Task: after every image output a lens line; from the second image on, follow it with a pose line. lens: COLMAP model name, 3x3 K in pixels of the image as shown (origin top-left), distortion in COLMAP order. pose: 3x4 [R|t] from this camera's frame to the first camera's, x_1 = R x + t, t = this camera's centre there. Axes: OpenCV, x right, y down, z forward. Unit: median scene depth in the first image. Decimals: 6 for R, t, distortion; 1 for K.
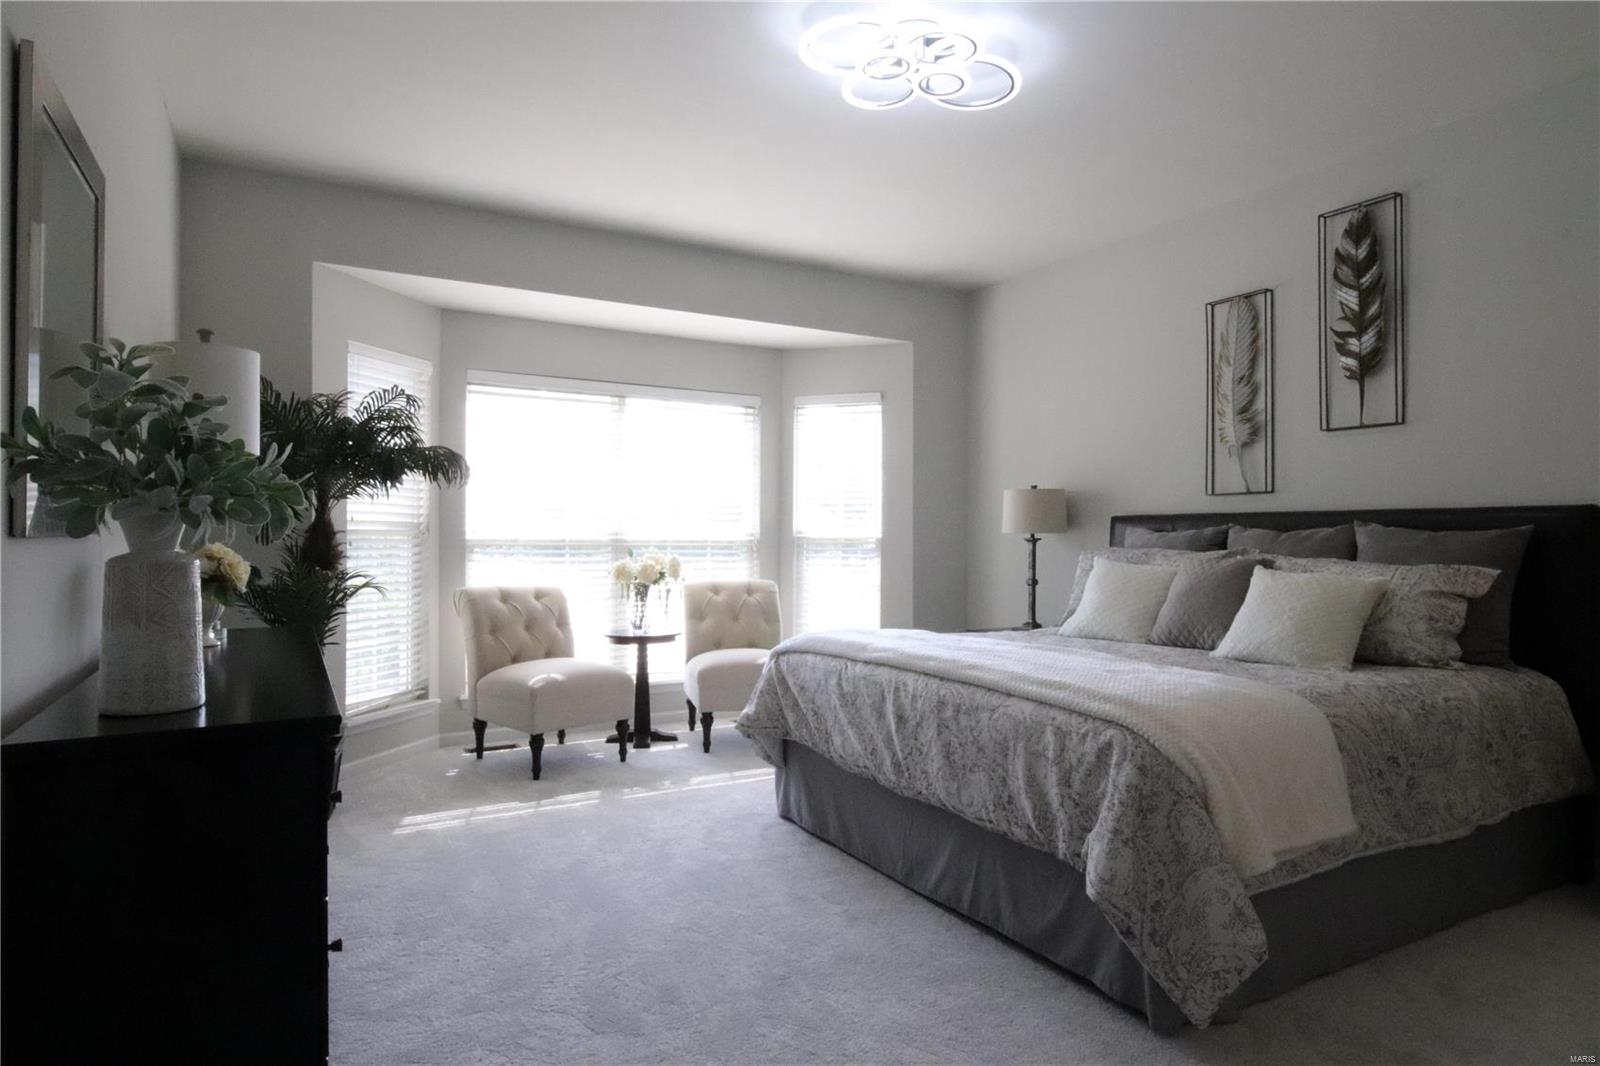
lens RADIAL K [[894.3, 0, 800.0], [0, 894.3, 533.0], [0, 0, 1]] dist [-0.000928, -0.000102]
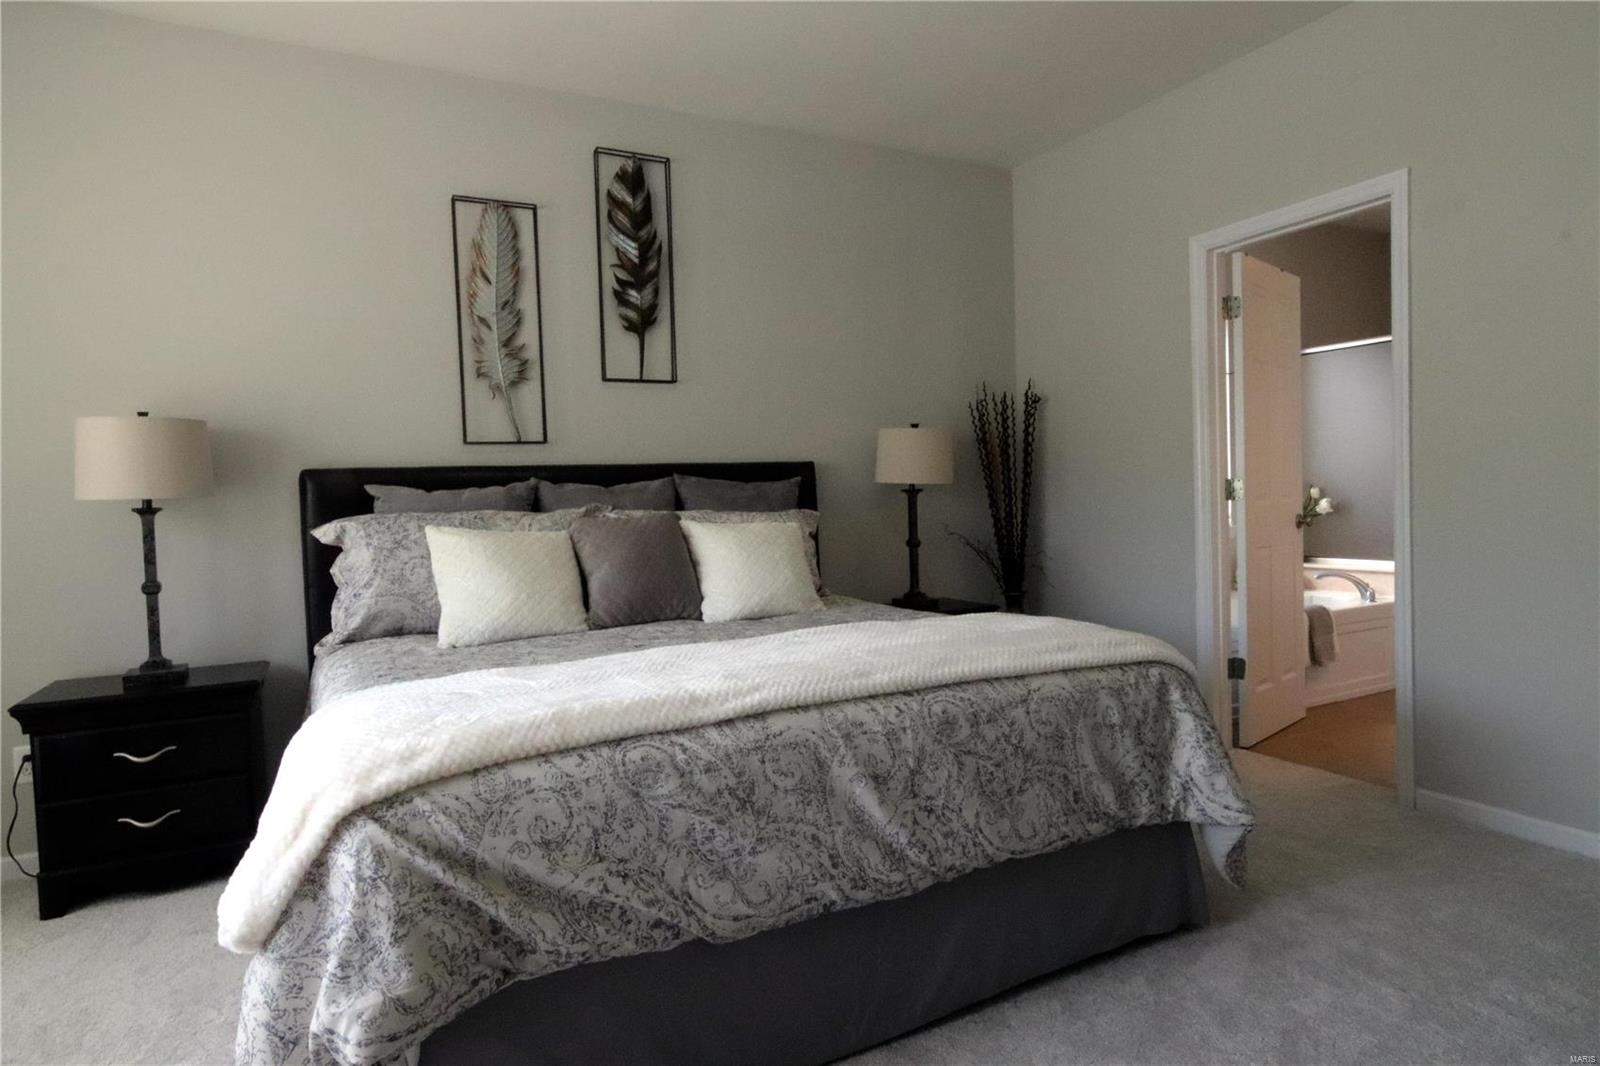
lens RADIAL K [[894.3, 0, 800.0], [0, 894.3, 533.0], [0, 0, 1]] dist [-0.000928, -0.000102]
pose [[0.045078, -0.049018, 0.997780, -0.371593], [0.029141, 0.998435, 0.047734, 0.008527], [-0.998558, 0.026925, 0.046436, 0.781121]]
